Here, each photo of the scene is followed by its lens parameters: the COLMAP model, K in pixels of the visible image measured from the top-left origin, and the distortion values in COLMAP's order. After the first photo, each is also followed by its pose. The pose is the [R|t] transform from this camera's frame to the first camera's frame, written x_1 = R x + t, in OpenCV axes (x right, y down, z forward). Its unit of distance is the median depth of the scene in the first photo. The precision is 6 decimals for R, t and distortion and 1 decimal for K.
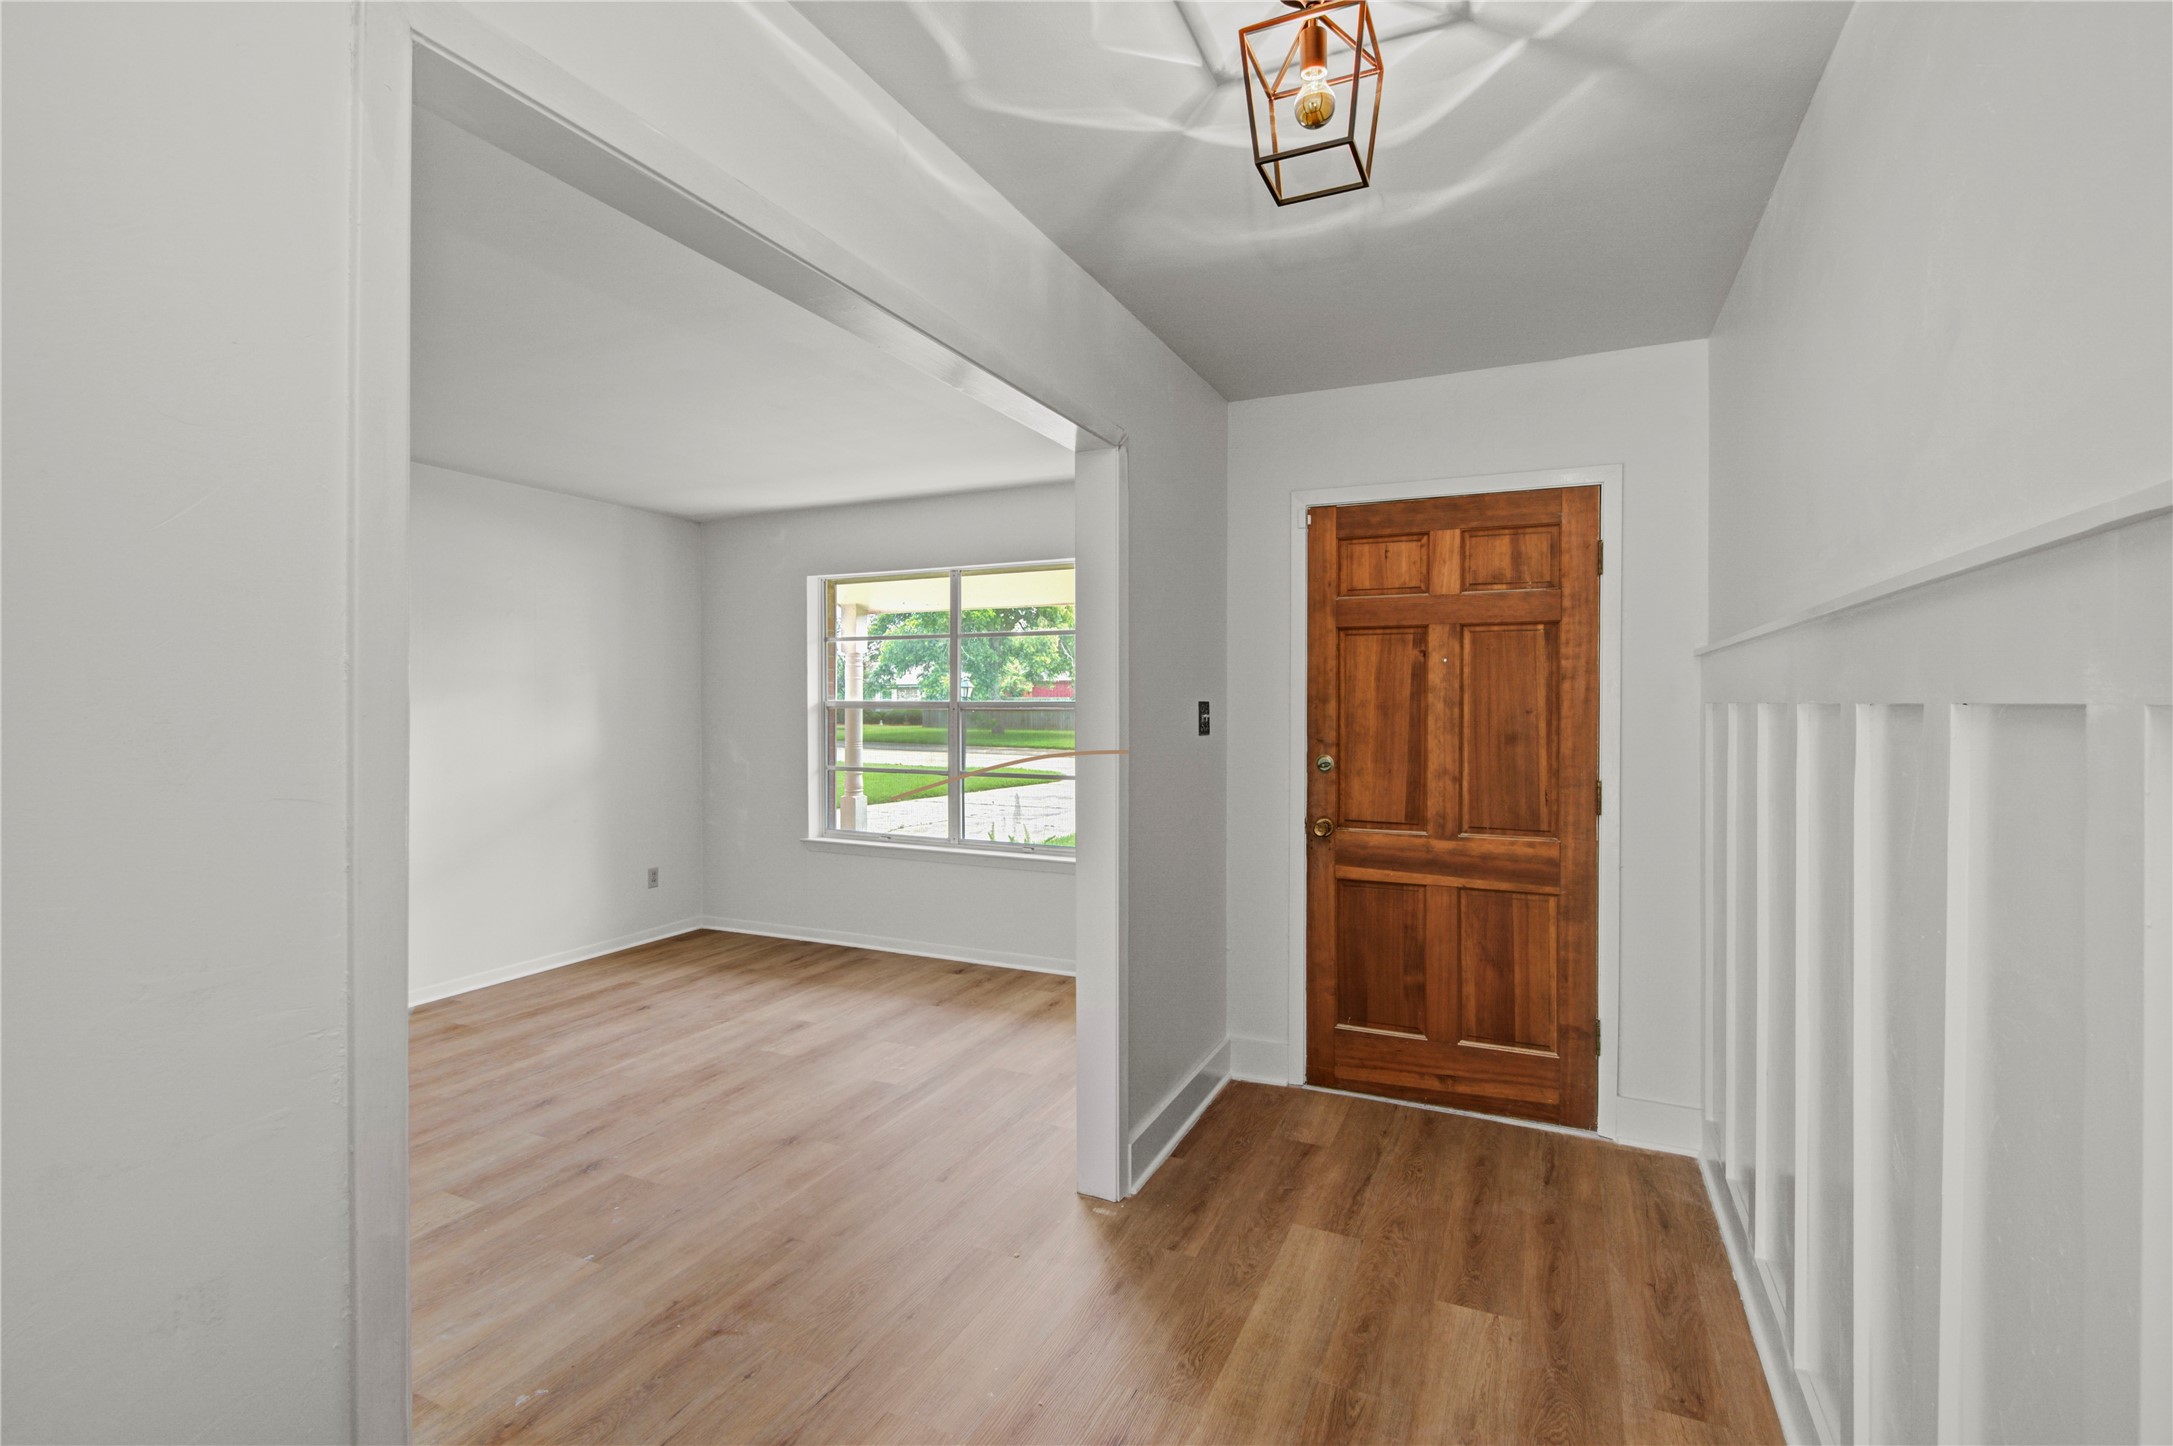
lens RADIAL K [[985.5, 0, 1095.9], [0, 985.5, 705.1], [0, 0, 1]] dist [0.006553, -0.006446]
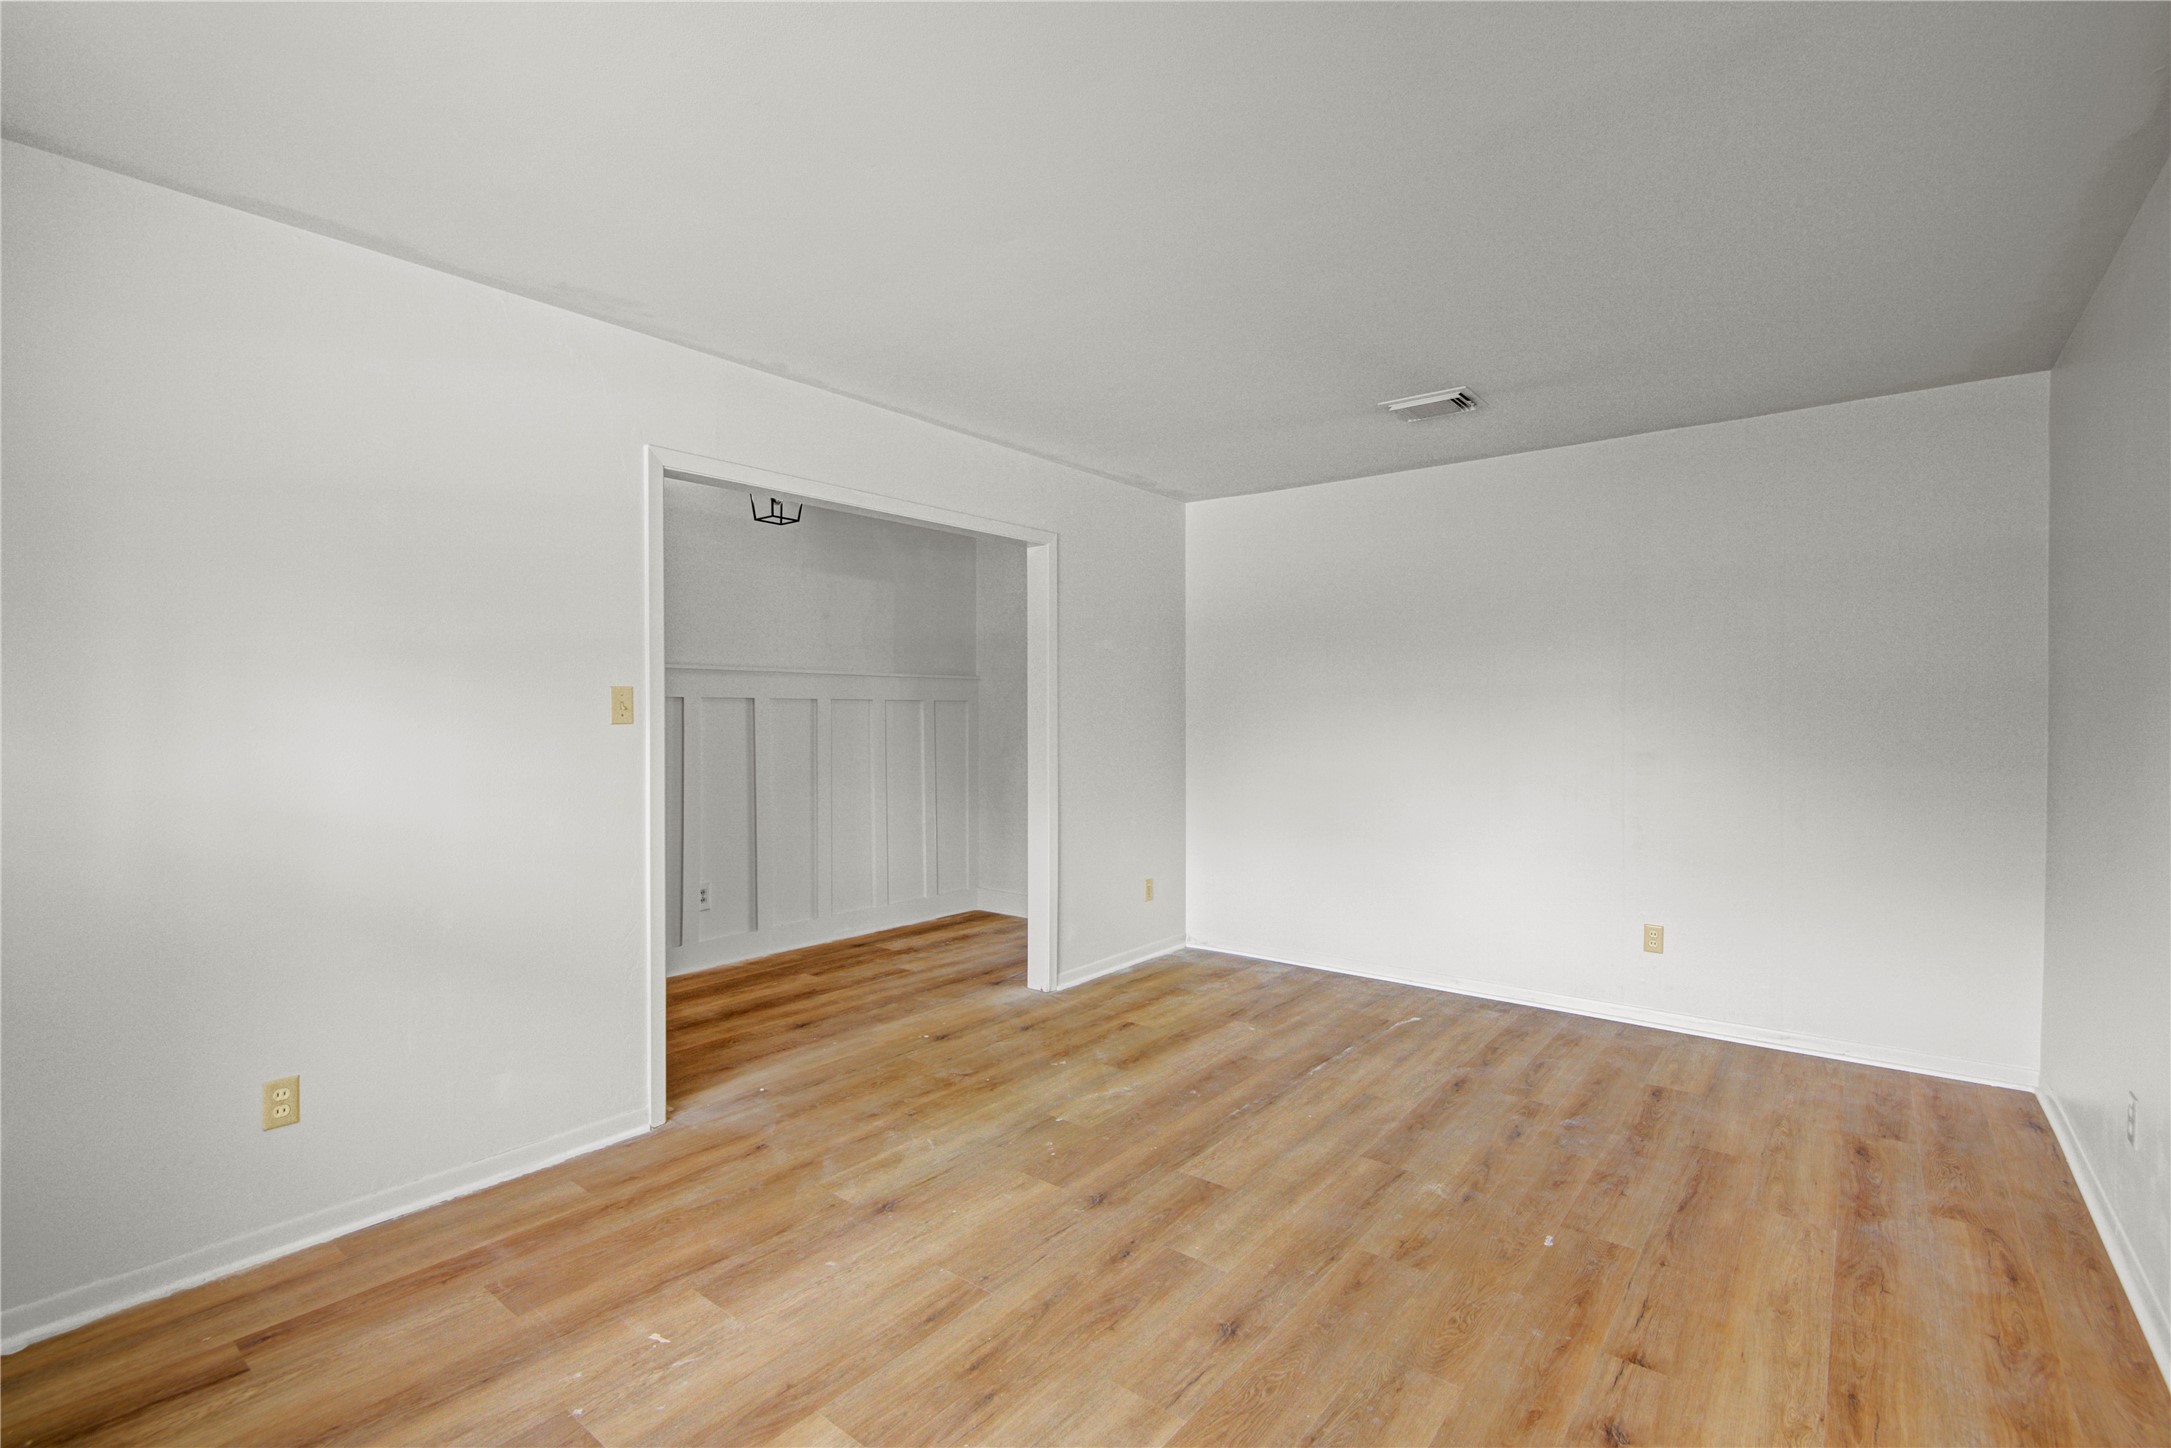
lens RADIAL K [[984.6, 0, 1089.9], [0, 984.6, 722.2], [0, 0, 1]] dist [0.006553, -0.006446]
pose [[-0.971848, -0.003421, 0.235583, -0.500660], [0.000094, 0.999889, 0.014910, 0.011699], [-0.235608, 0.014512, -0.971740, 1.309353]]
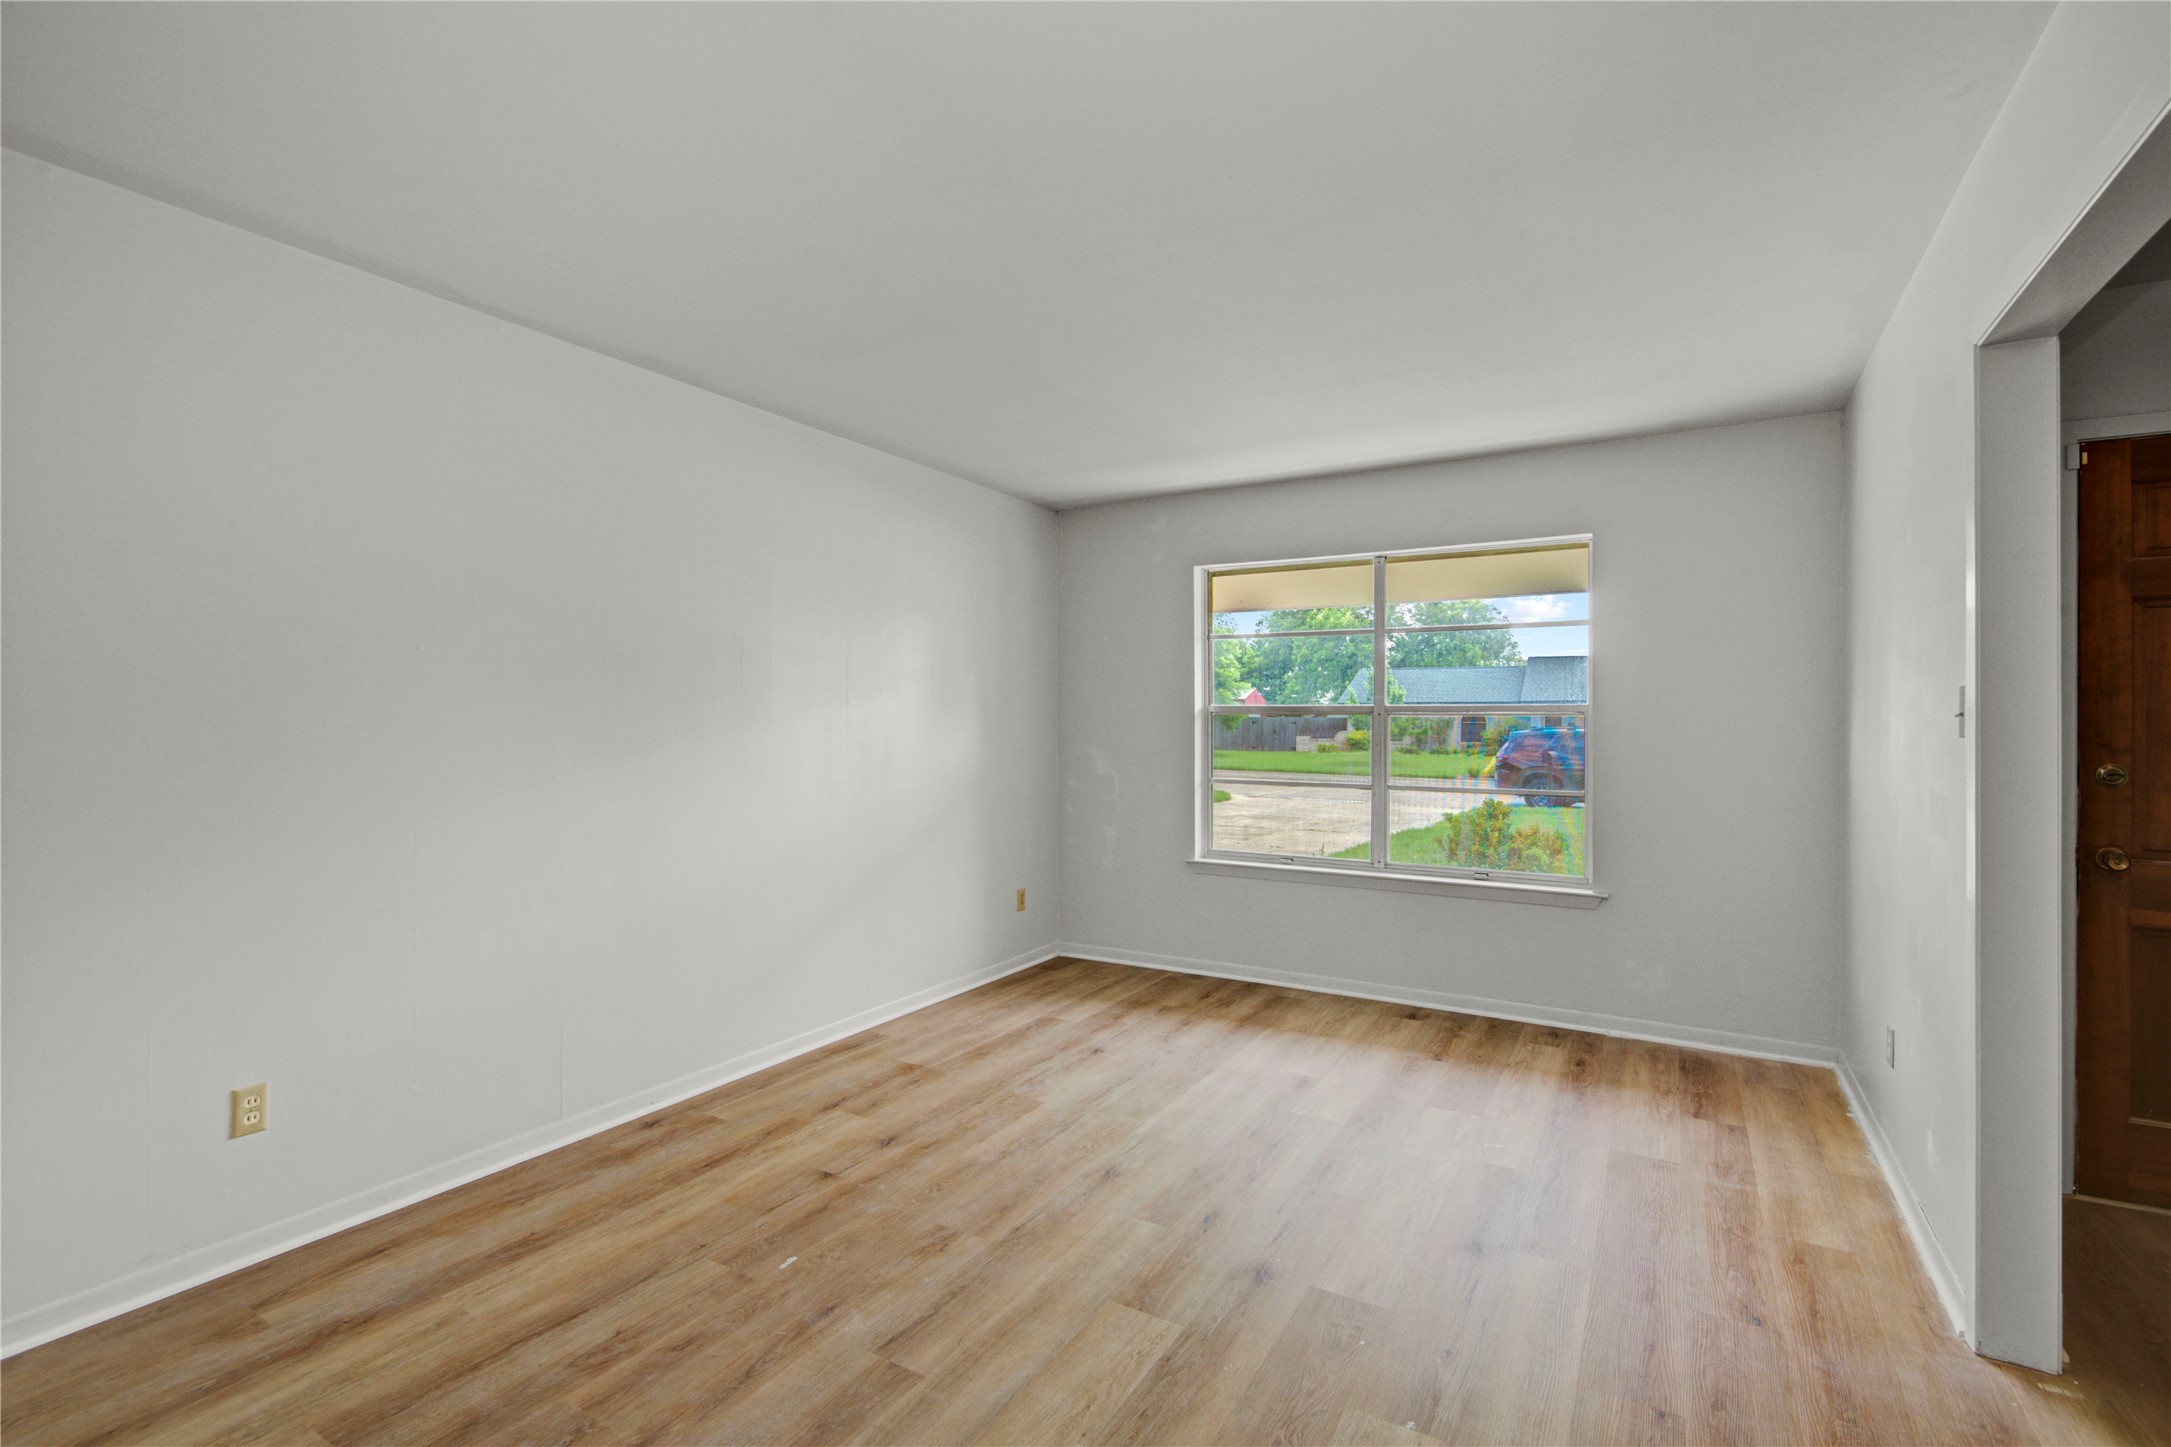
lens RADIAL K [[984.6, 0, 1091.7], [0, 984.6, 718.2], [0, 0, 1]] dist [0.006553, -0.006446]
pose [[0.994761, 0.001507, -0.102216, -0.396945], [-0.002094, 0.999982, -0.005628, 0.017080], [0.102205, 0.005813, 0.994746, 0.134243]]
